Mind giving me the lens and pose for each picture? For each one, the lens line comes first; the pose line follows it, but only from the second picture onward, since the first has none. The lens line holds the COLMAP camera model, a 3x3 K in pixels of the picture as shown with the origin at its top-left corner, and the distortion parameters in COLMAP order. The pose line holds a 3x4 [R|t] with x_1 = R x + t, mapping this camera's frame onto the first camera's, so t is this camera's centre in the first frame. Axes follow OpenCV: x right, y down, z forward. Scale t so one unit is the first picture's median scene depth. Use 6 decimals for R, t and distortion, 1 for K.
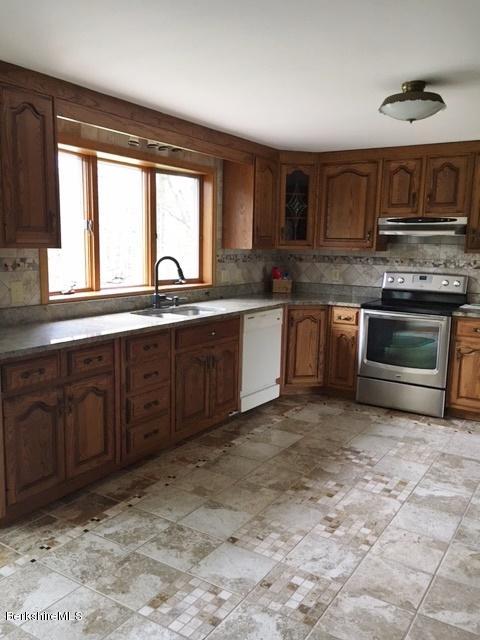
lens RADIAL K [[540.2, 0, 244.9], [0, 540.2, 317.3], [0, 0, 1]] dist [0.081410, -0.108835]
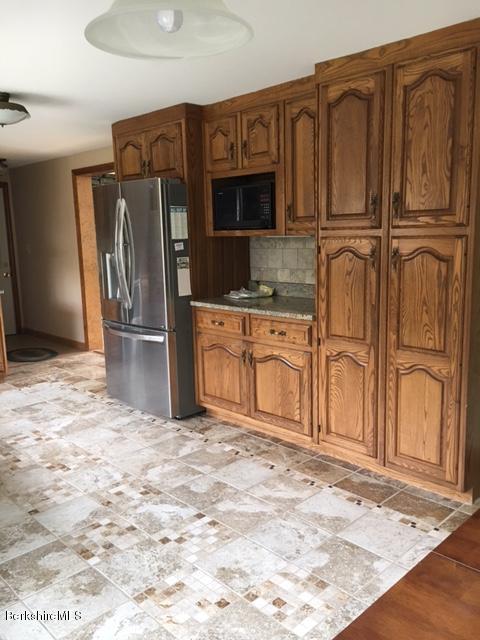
lens RADIAL K [[540.2, 0, 241.0], [0, 540.2, 318.9], [0, 0, 1]] dist [0.081410, -0.108835]
pose [[0.231565, -0.181464, 0.955745, -0.656278], [0.164397, 0.975618, 0.145406, -0.032849], [-0.958828, 0.123451, 0.255751, 0.224673]]
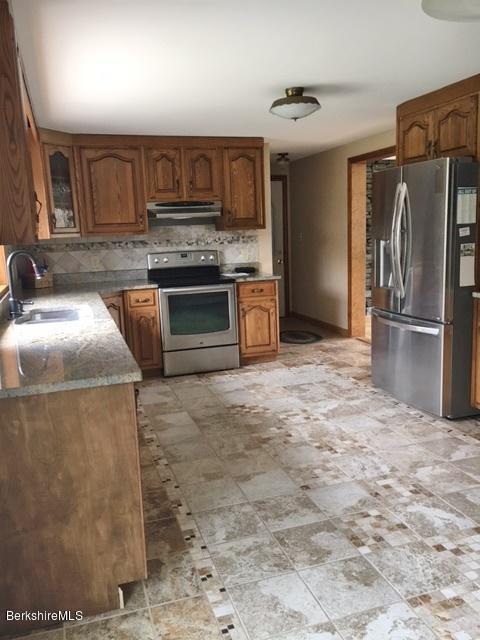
lens RADIAL K [[540.2, 0, 240.6], [0, 540.2, 316.9], [0, 0, 1]] dist [0.081410, -0.108835]
pose [[0.640260, -0.172556, 0.748526, -0.656922], [0.163084, 0.982764, 0.087059, -0.037608], [-0.750647, 0.066332, 0.657365, 0.262090]]
